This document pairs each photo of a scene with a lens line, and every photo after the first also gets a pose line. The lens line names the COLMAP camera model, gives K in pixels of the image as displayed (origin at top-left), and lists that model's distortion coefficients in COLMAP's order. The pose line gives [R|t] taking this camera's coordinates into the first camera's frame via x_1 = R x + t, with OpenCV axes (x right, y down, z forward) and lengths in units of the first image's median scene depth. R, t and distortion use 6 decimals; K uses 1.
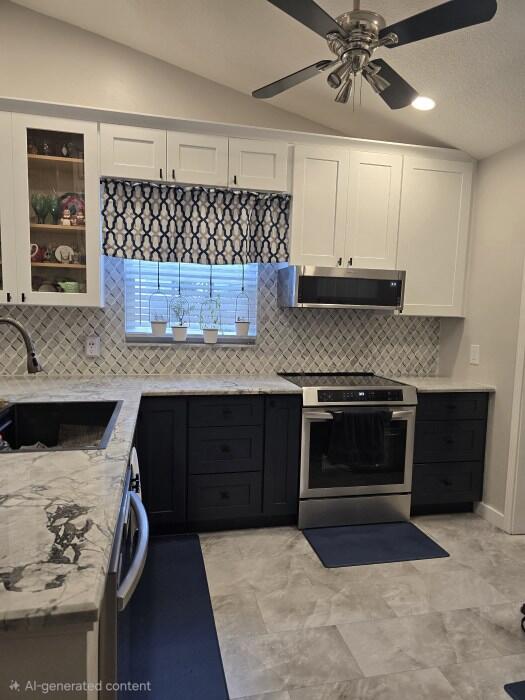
lens RADIAL K [[439.7, 0, 262.5], [0, 439.7, 350.0], [0, 0, 1]] dist [0.002511, -0.000092]
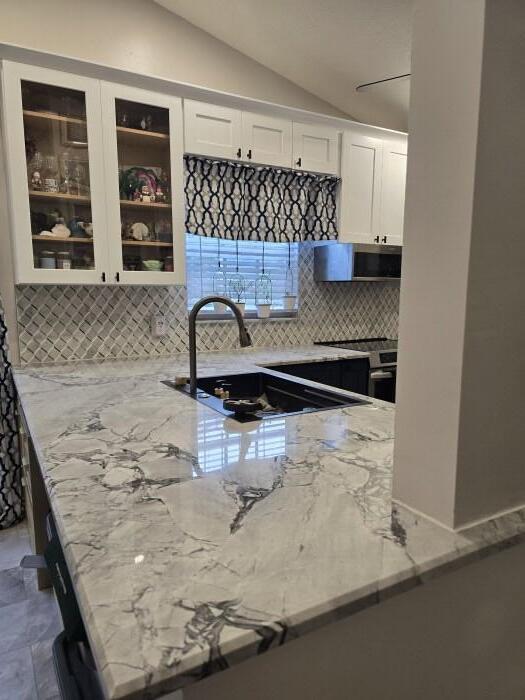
lens RADIAL K [[472.0, 0, 262.5], [0, 472.0, 350.0], [0, 0, 1]] dist [0.004957, 0.001183]
pose [[0.953584, -0.064197, 0.294205, -0.500106], [0.049068, 0.997079, 0.058528, -0.004568], [-0.297103, -0.041376, 0.953949, -0.082957]]
